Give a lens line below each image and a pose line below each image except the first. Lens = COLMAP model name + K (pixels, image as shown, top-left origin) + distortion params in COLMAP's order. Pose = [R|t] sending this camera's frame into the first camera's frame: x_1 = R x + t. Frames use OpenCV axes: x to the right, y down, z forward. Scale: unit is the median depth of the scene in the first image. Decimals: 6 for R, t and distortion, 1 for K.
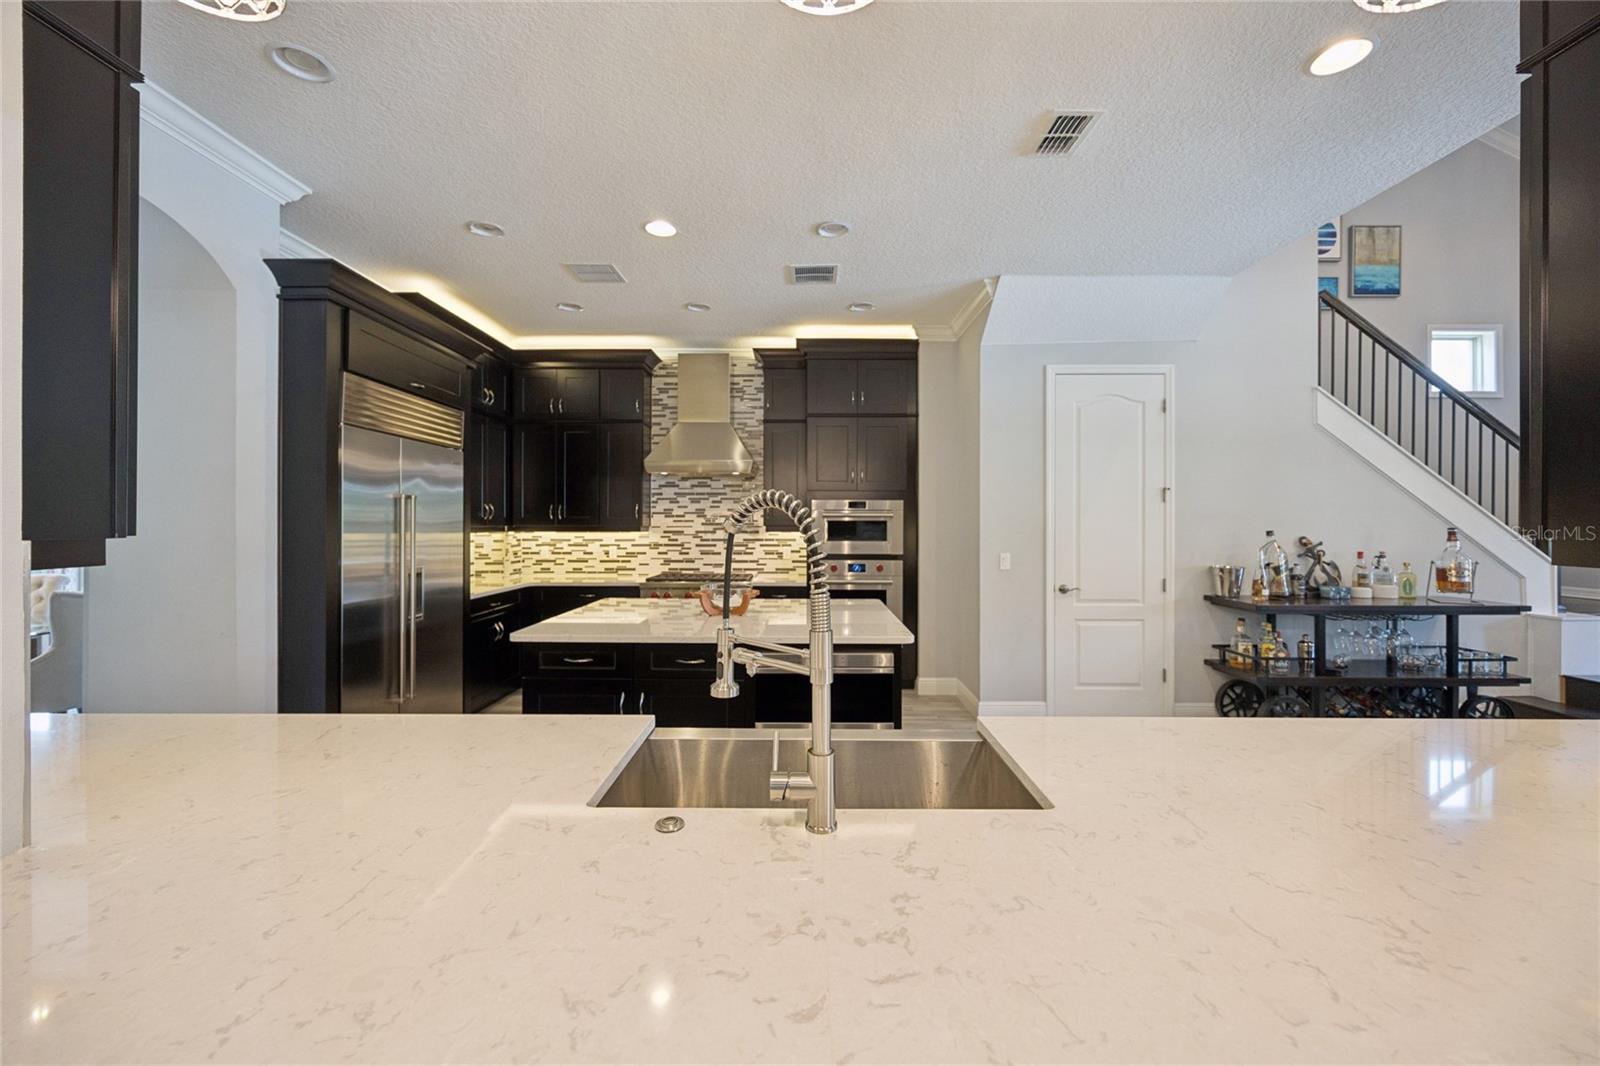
lens RADIAL K [[615.2, 0, 800.0], [0, 615.2, 533.0], [0, 0, 1]] dist [-0.001339, 0.000155]
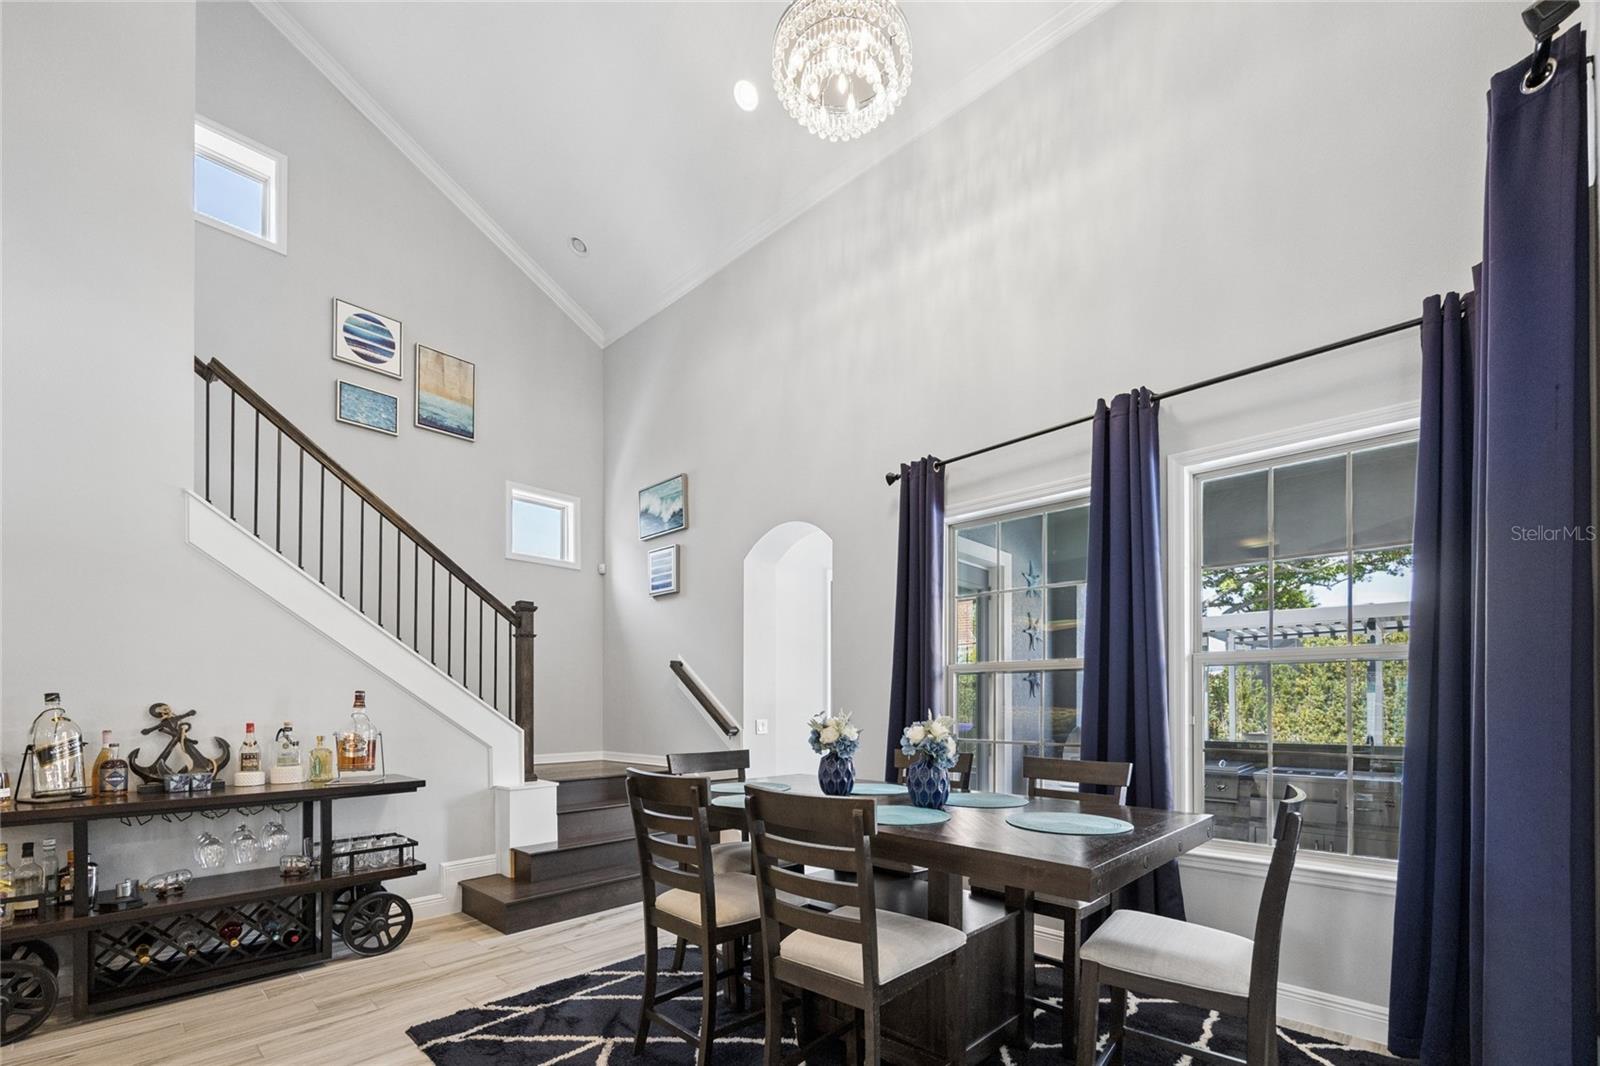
lens RADIAL K [[675.4, 0, 802.6], [0, 675.4, 710.7], [0, 0, 1]] dist [0.000745, 0.000145]
pose [[0.676708, -0.010533, 0.736176, 0.571532], [0.014917, 0.999889, 0.000595, 0.018756], [-0.736100, 0.010579, 0.676790, -0.026312]]
